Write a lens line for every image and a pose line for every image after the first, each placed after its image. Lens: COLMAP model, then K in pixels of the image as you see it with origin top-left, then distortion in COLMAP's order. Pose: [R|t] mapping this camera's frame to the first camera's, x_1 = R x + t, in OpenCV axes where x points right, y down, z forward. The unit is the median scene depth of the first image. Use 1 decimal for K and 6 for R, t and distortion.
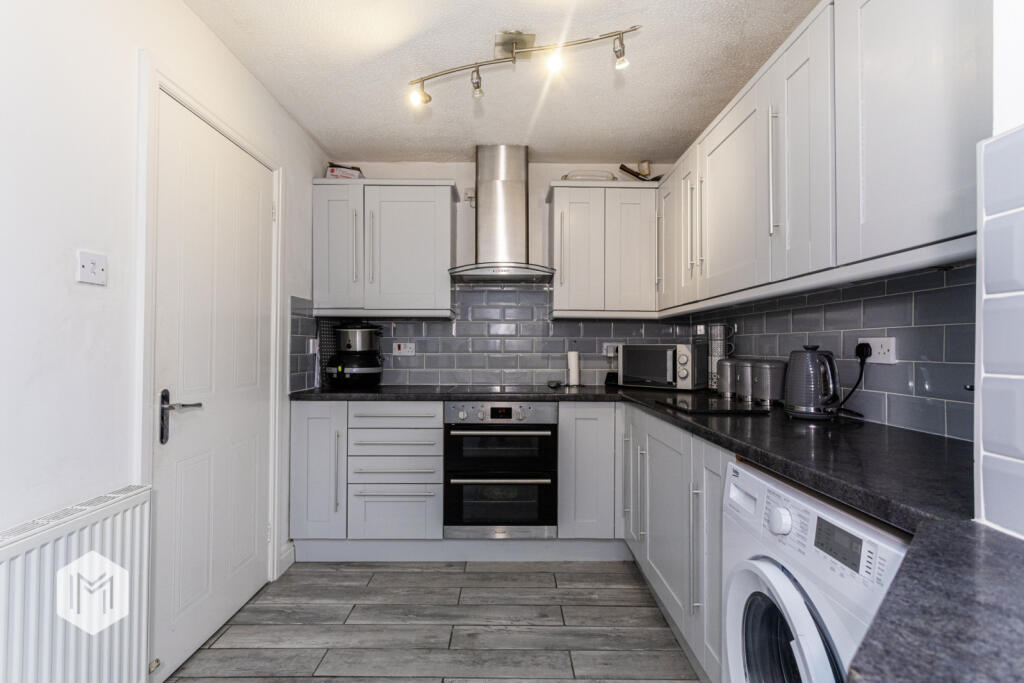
lens RADIAL K [[481.2, 0, 514.1], [0, 481.2, 340.2], [0, 0, 1]] dist [0.001420, 0.000644]
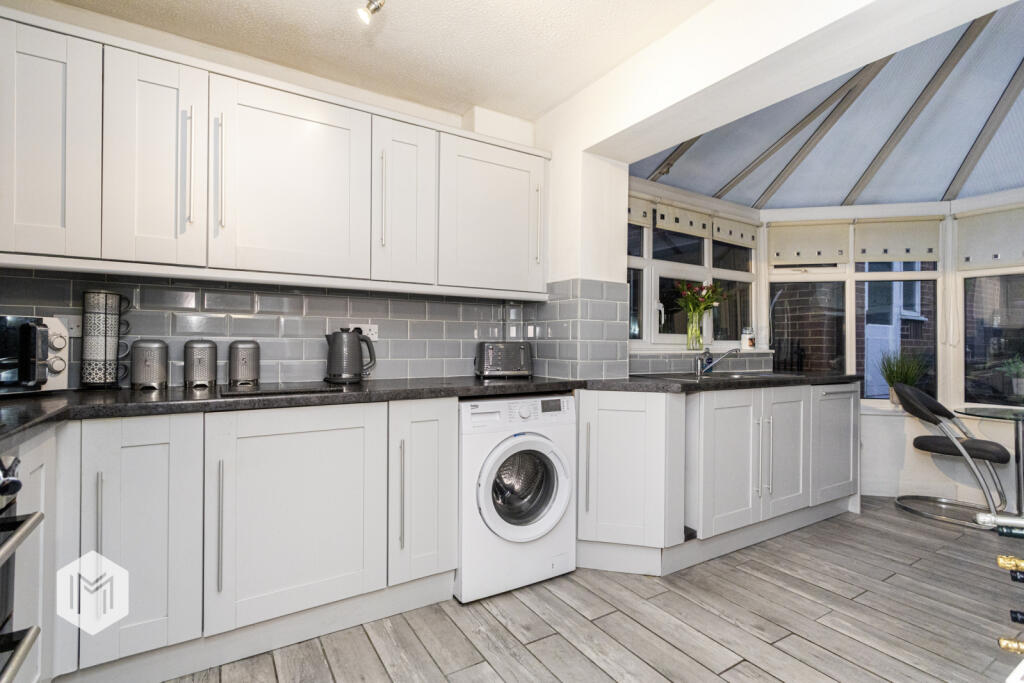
lens RADIAL K [[481.2, 0, 508.6], [0, 481.2, 339.9], [0, 0, 1]] dist [0.001420, 0.000644]
pose [[-0.524749, -0.014719, 0.851130, -0.479891], [-0.031667, 0.999496, -0.002239, 0.020128], [-0.850668, -0.028128, -0.524950, 0.840741]]
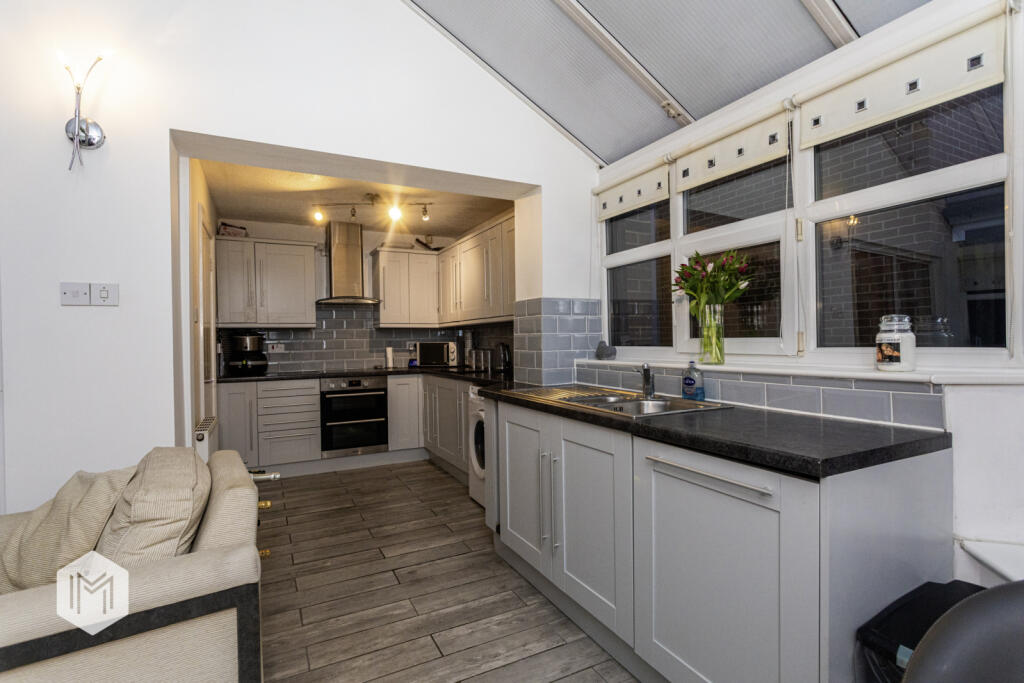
lens RADIAL K [[497.1, 0, 510.9], [0, 497.1, 342.0], [0, 0, 1]] dist [0.000314, -0.000018]
pose [[0.890402, -0.020271, 0.454724, -0.326029], [0.012699, 0.999725, 0.019700, -0.027009], [-0.454998, -0.011767, 0.890415, -0.830829]]
